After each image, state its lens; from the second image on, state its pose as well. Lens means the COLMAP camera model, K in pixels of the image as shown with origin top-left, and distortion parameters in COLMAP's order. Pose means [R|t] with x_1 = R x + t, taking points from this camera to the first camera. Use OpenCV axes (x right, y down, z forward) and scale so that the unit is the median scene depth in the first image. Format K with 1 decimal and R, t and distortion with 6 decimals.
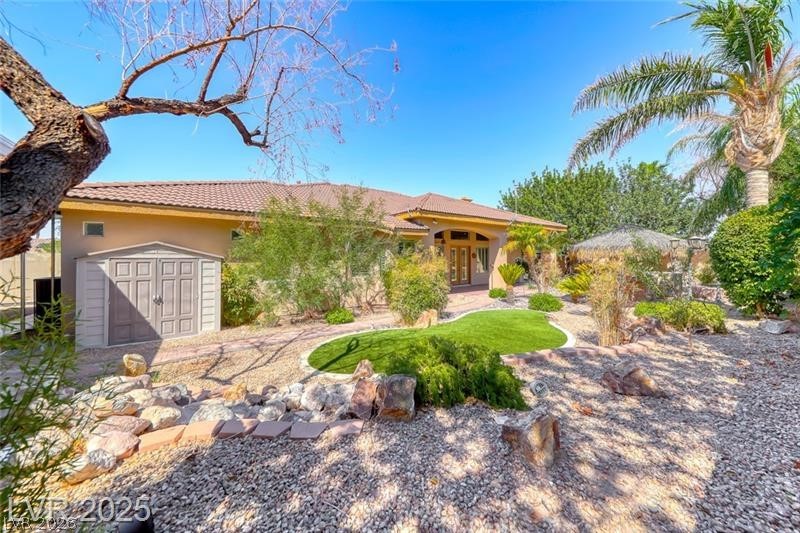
lens RADIAL K [[273.3, 0, 397.0], [0, 273.3, 263.8], [0, 0, 1]] dist [0.019803, -0.008373]
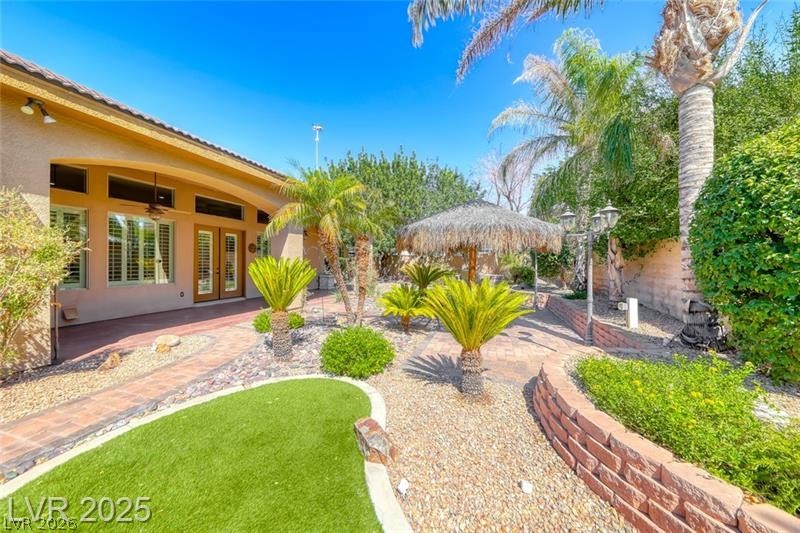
lens RADIAL K [[273.3, 0, 397.0], [0, 273.3, 263.8], [0, 0, 1]] dist [0.019803, -0.008373]
pose [[0.809710, 0.013525, 0.586674, 0.242795], [-0.008296, 0.999898, -0.011600, 0.010797], [-0.586771, 0.004526, 0.809740, 0.448532]]
